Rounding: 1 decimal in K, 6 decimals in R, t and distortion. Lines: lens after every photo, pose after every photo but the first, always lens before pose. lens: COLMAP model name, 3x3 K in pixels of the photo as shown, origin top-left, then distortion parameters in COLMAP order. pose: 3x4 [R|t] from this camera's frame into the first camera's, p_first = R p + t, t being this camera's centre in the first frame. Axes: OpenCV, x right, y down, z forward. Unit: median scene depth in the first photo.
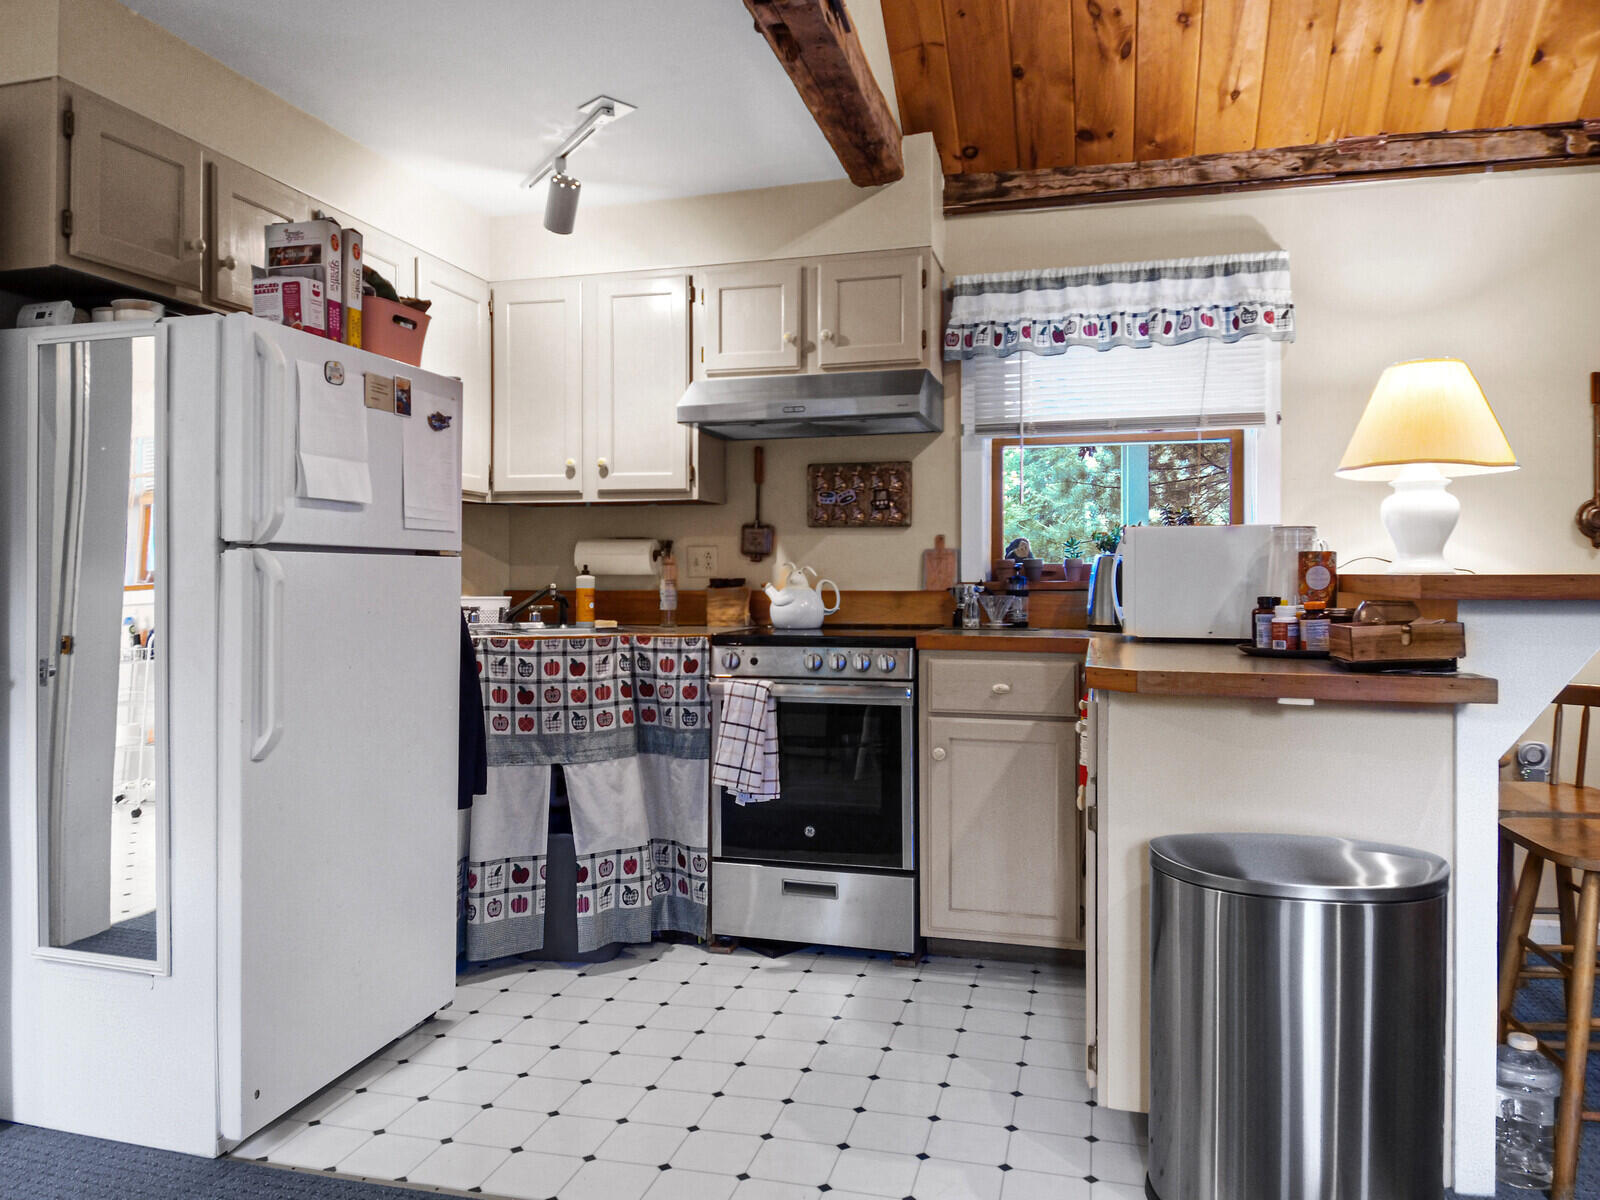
lens RADIAL K [[1135.6, 0, 792.6], [0, 1135.6, 593.7], [0, 0, 1]] dist [-0.007796, -0.038173]
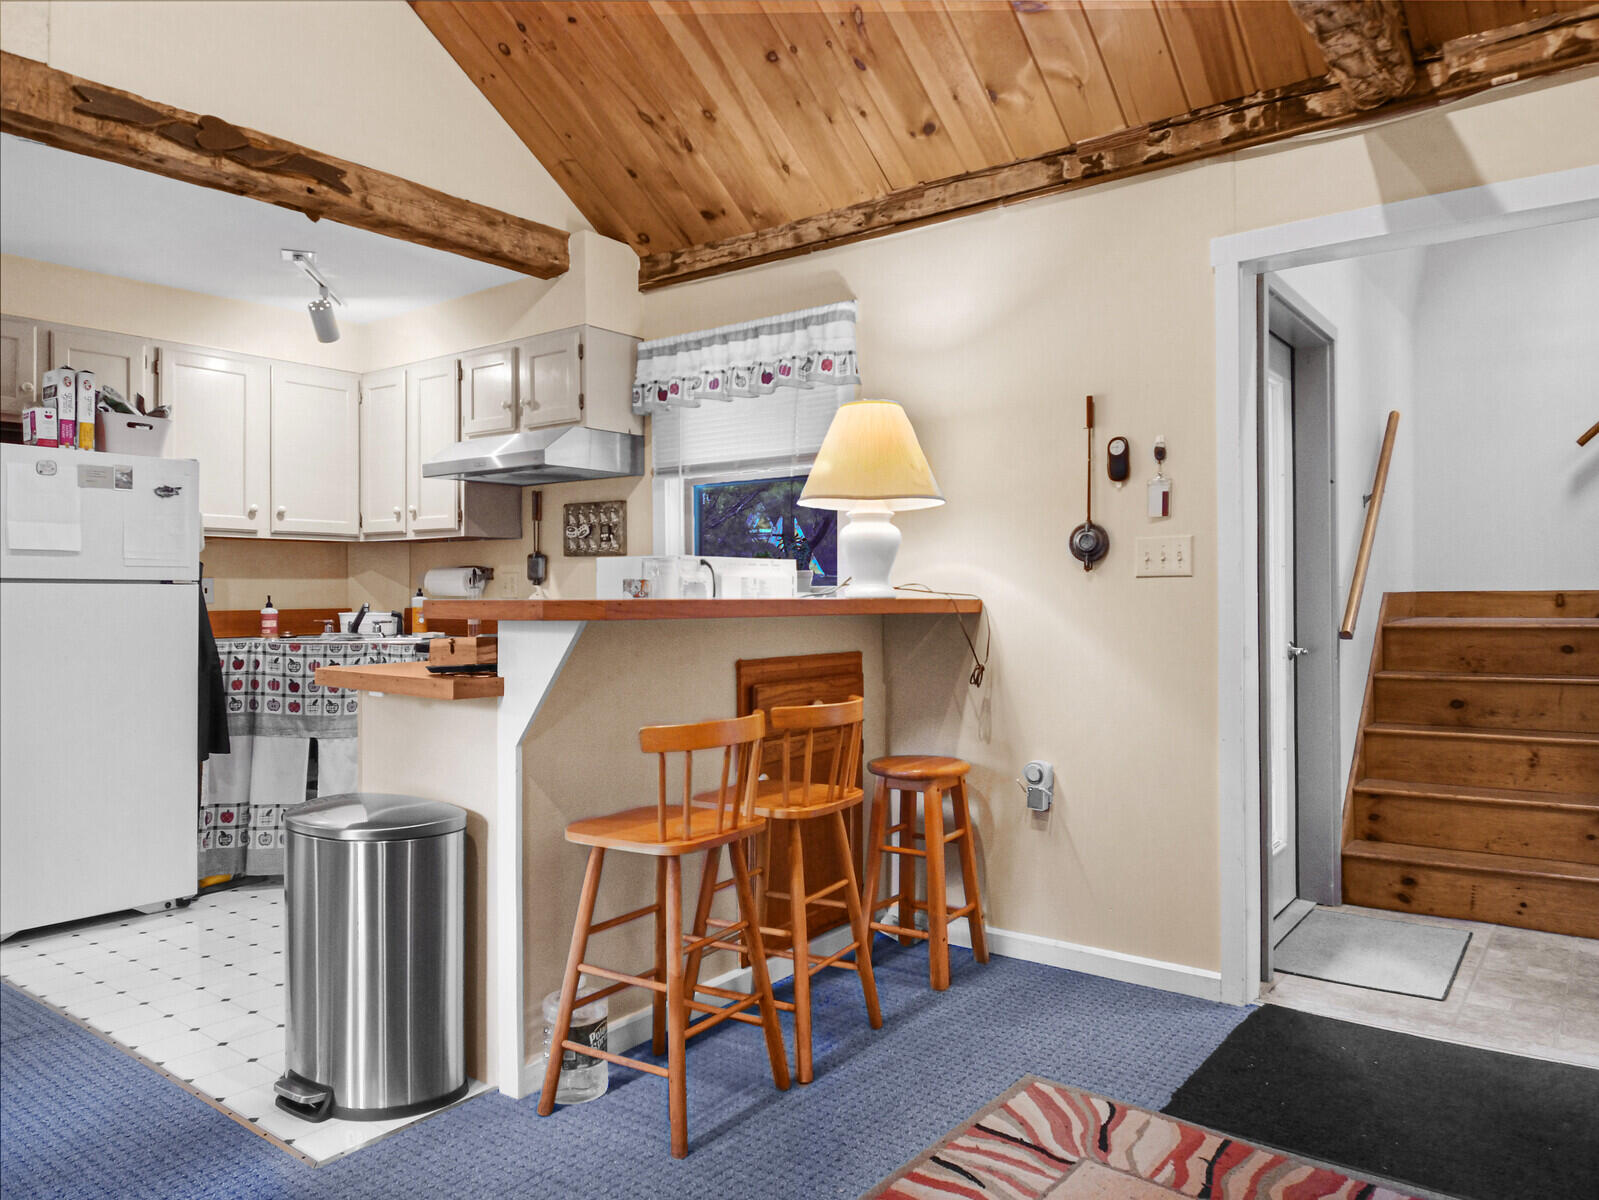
lens RADIAL K [[1134.9, 0, 809.2], [0, 1134.9, 597.4], [0, 0, 1]] dist [-0.007796, -0.038173]
pose [[0.927553, 0.004079, -0.373670, 0.815133], [-0.007343, 0.999946, -0.007312, -0.010346], [0.373620, 0.009526, 0.927533, -0.024213]]
